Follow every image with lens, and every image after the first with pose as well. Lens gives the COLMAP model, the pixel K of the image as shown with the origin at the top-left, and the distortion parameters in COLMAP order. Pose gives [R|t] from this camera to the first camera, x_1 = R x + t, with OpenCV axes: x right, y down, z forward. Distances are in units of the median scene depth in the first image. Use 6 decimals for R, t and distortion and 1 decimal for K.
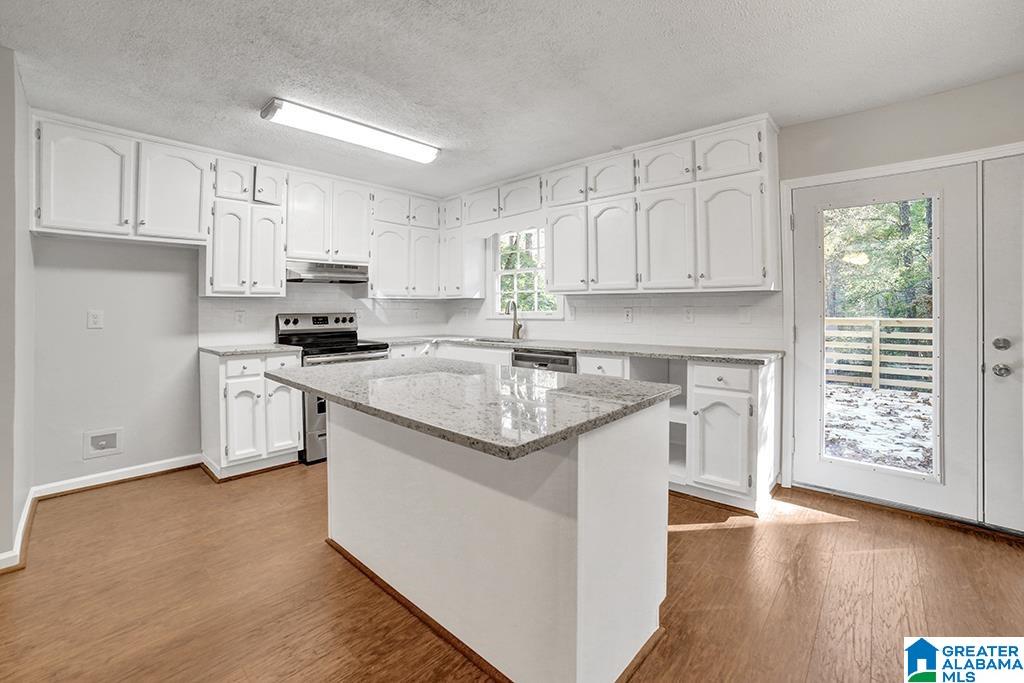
lens RADIAL K [[440.4, 0, 508.0], [0, 440.4, 300.8], [0, 0, 1]] dist [-0.042100, 0.003334]
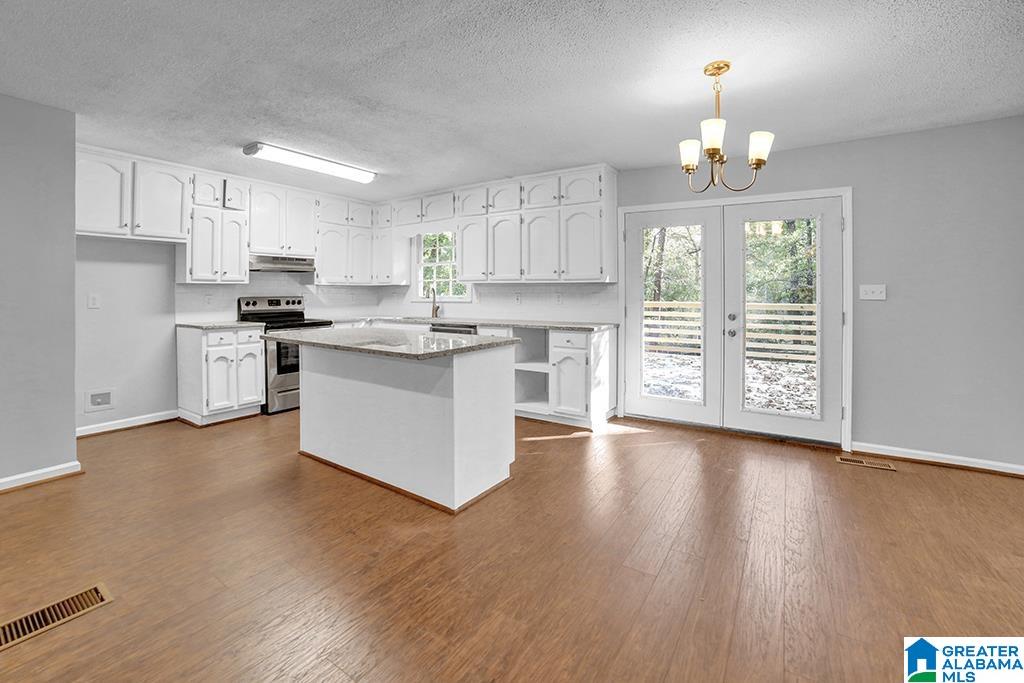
lens RADIAL K [[440.4, 0, 504.9], [0, 440.4, 290.8], [0, 0, 1]] dist [-0.042100, 0.003334]
pose [[0.987777, 0.005254, 0.155783, 0.025789], [-0.007289, 0.999895, 0.012491, -0.010125], [-0.155701, -0.013474, 0.987712, -0.379572]]
